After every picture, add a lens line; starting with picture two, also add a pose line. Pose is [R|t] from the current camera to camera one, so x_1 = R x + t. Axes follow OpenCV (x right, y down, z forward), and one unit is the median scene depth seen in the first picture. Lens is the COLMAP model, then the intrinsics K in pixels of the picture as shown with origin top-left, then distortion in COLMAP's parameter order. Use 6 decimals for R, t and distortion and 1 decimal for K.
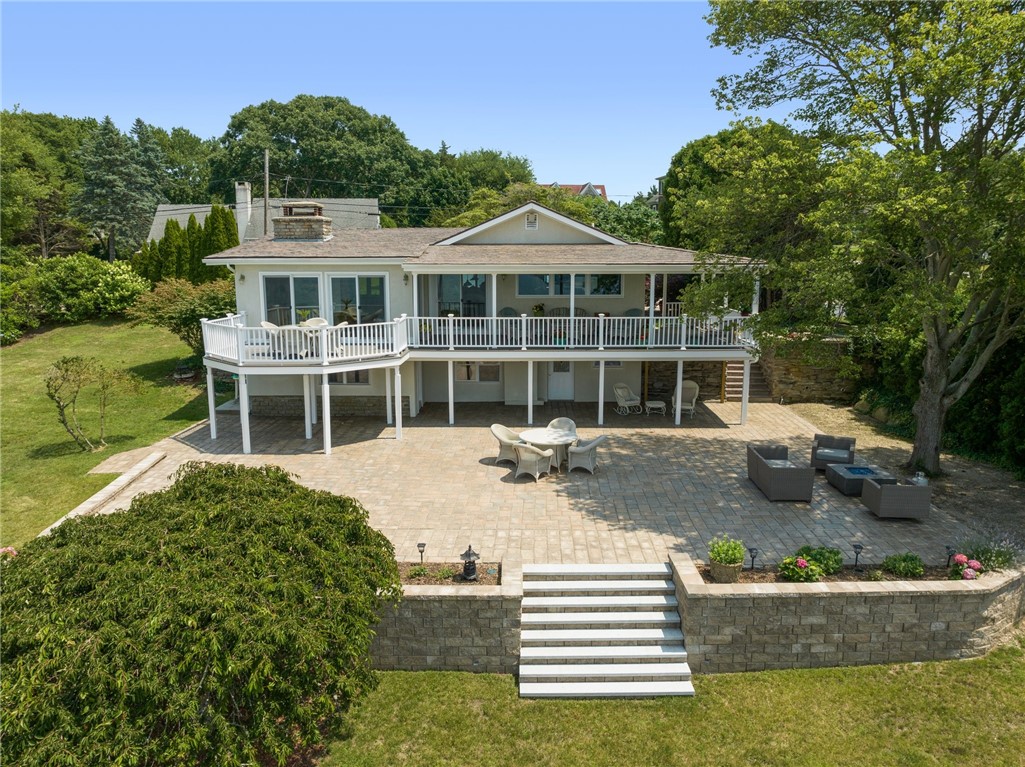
lens RADIAL K [[714.4, 0, 512.5], [0, 714.4, 383.5], [0, 0, 1]] dist [-0.004153, -0.001026]
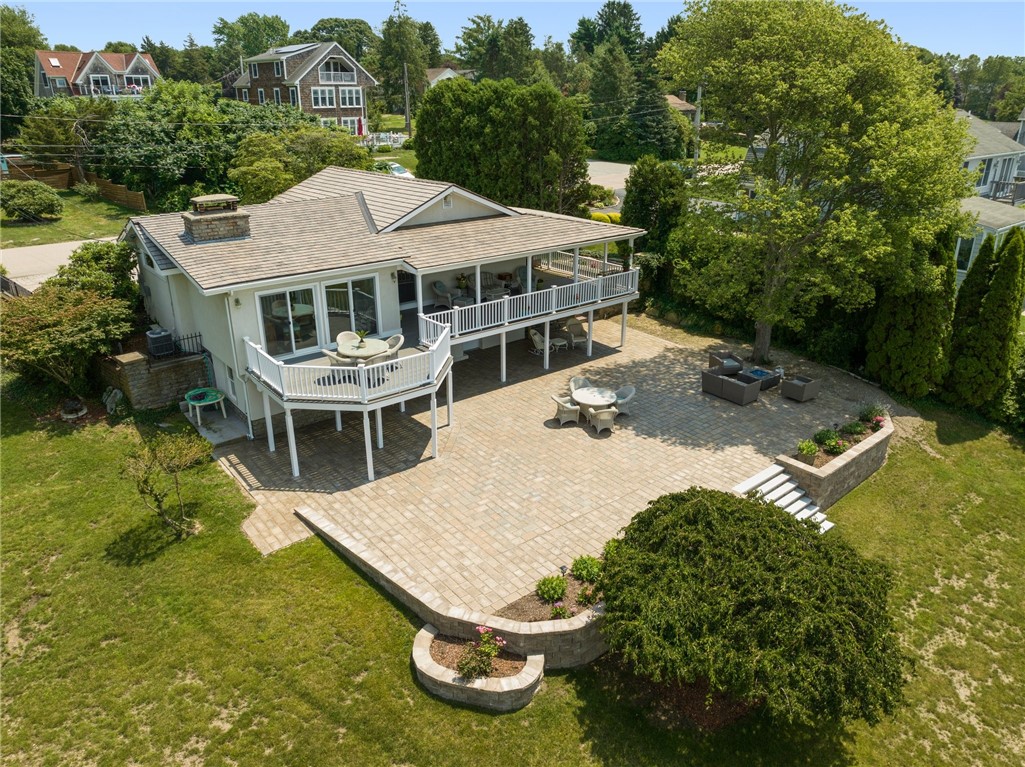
lens RADIAL K [[714.4, 0, 512.5], [0, 714.4, 383.5], [0, 0, 1]] dist [-0.004153, -0.001026]
pose [[0.764182, -0.239639, 0.598831, -0.896582], [0.111745, 0.963569, 0.242998, -0.302413], [-0.635247, -0.118778, 0.763121, 0.083723]]
